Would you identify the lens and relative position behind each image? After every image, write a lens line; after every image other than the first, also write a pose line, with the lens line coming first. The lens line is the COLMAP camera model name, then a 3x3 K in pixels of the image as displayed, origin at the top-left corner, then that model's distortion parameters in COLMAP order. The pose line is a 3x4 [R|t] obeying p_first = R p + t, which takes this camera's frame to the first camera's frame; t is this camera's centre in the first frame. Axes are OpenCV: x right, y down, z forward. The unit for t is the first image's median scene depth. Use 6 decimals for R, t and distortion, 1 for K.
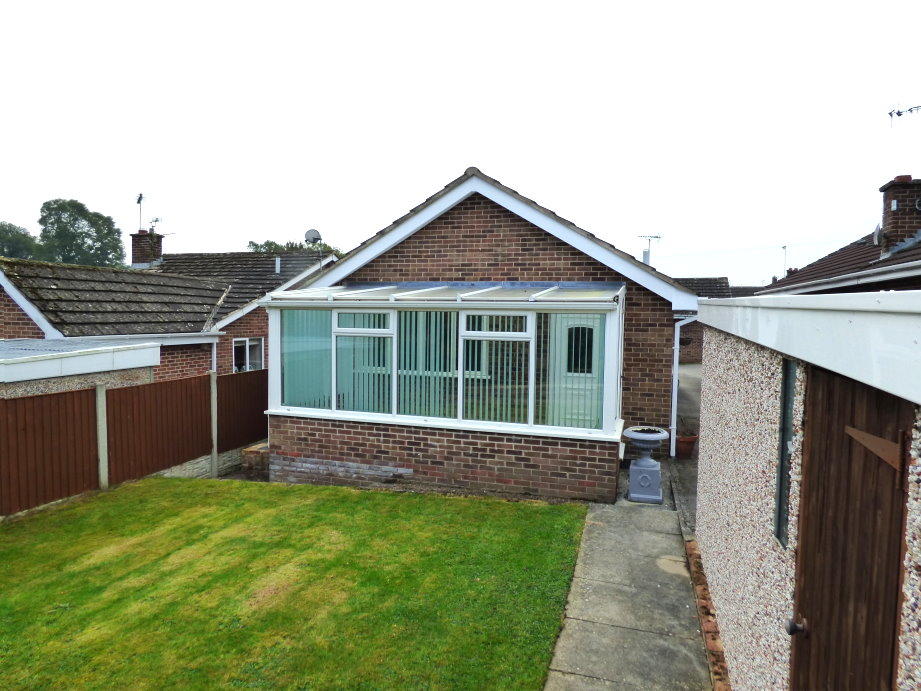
lens RADIAL K [[578.6, 0, 484.9], [0, 578.6, 342.6], [0, 0, 1]] dist [0.021336, 0.001717]
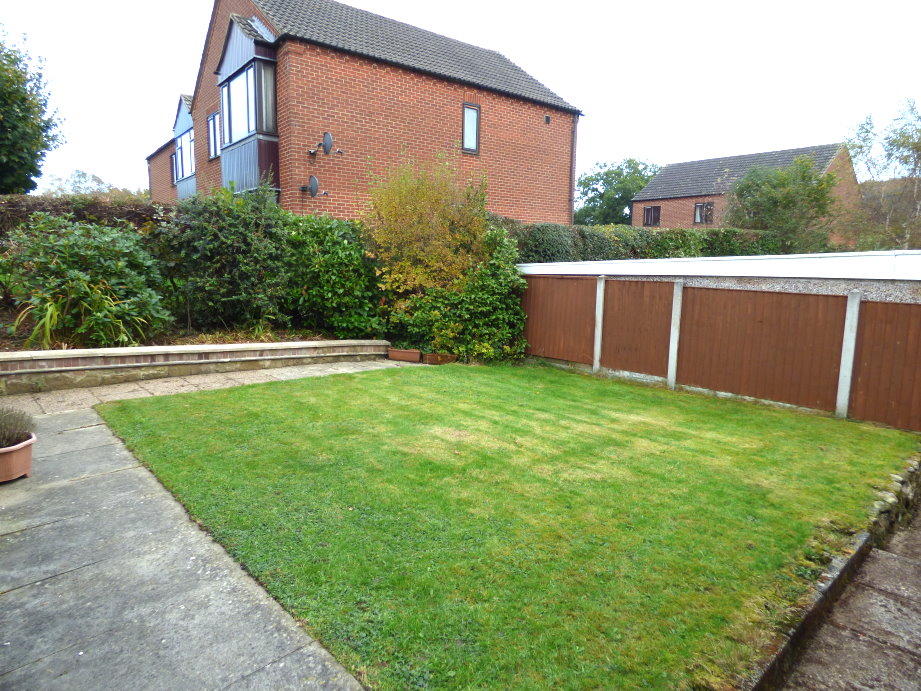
lens RADIAL K [[578.6, 0, 484.9], [0, 578.6, 342.6], [0, 0, 1]] dist [0.021336, 0.001717]
pose [[-0.531634, 0.093636, -0.841782, 0.486447], [-0.056435, 0.987745, 0.145514, 0.072039], [0.845092, 0.124867, -0.519835, 1.444752]]
